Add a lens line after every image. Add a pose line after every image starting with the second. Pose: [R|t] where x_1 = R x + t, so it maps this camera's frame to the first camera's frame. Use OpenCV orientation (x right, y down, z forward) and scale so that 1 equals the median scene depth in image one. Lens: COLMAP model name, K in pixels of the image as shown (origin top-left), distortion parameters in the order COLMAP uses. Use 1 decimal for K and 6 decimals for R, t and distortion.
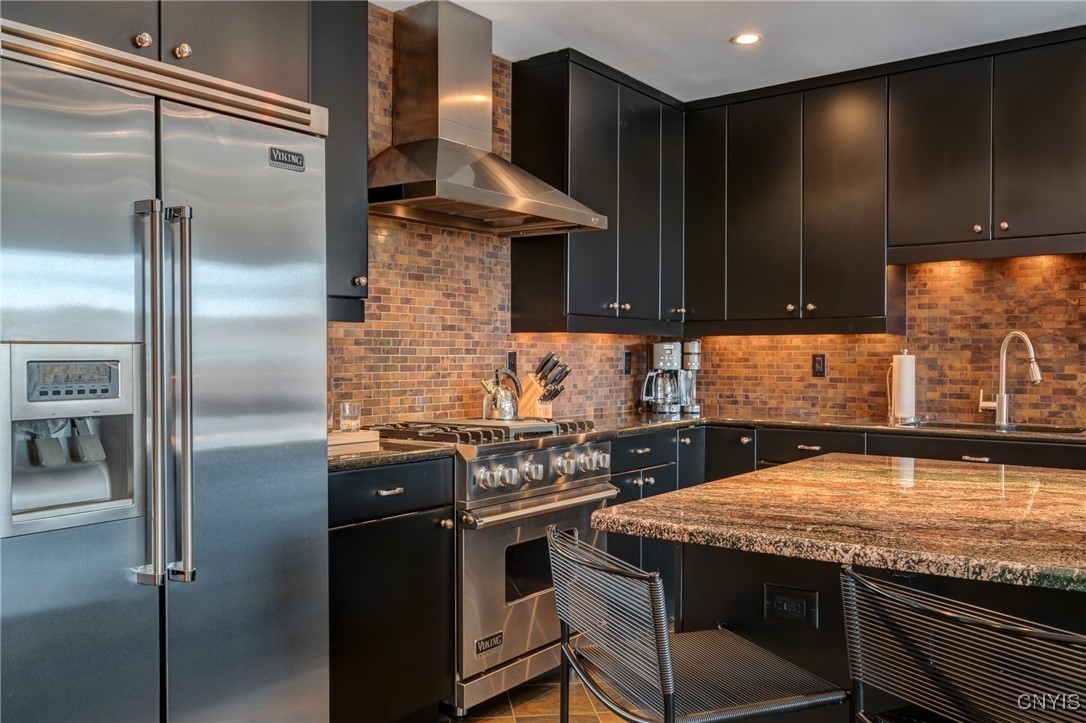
lens RADIAL K [[887.9, 0, 543.0], [0, 887.9, 361.5], [0, 0, 1]] dist [-0.001233, -0.000325]
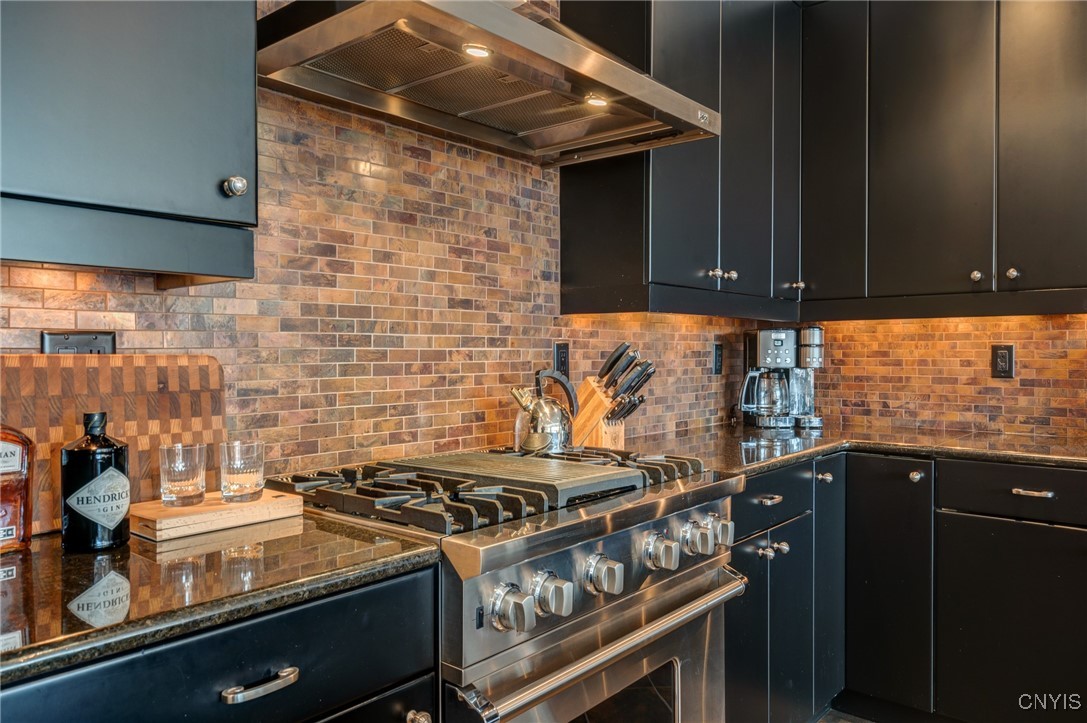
lens RADIAL K [[763.6, 0, 543.5], [0, 763.6, 361.5], [0, 0, 1]] dist [0.007992, 0.003193]
pose [[0.998271, -0.002273, -0.058740, -0.015237], [0.002721, 0.999968, 0.007559, -0.001416], [0.058720, -0.007706, 0.998245, 0.432024]]
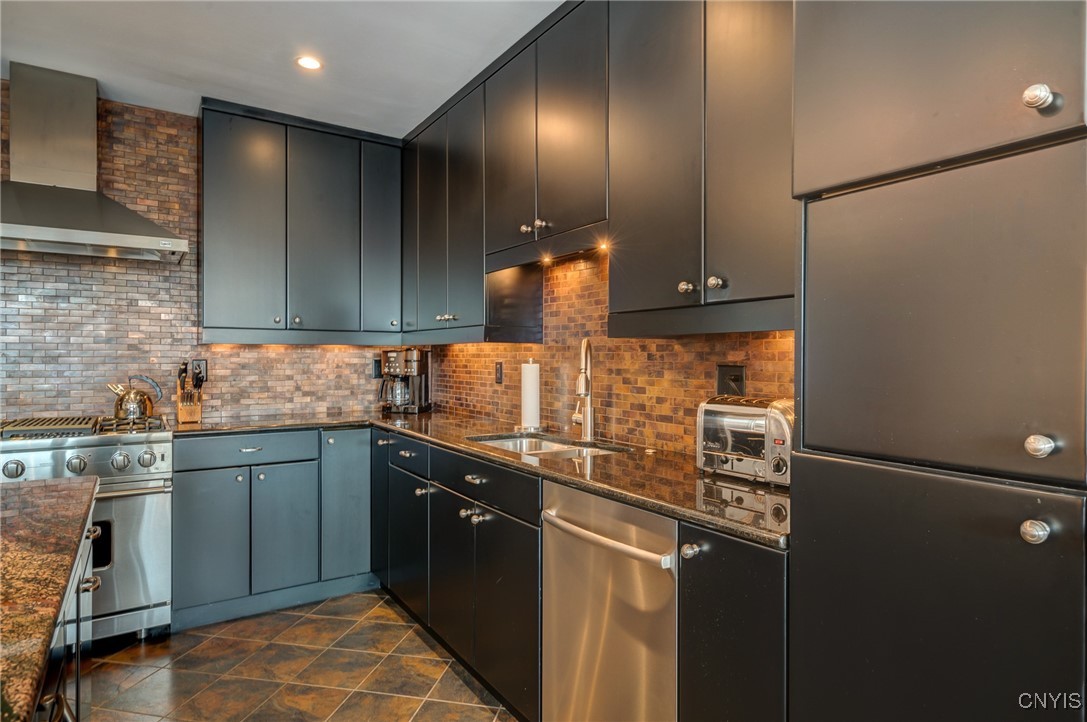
lens RADIAL K [[605.9, 0, 543.5], [0, 605.9, 361.0], [0, 0, 1]] dist [0.003607, 0.000430]
pose [[0.943545, 0.003045, -0.331232, 0.682065], [-0.002774, 0.999995, 0.001291, -0.011863], [0.331234, -0.000299, 0.943549, 0.387312]]
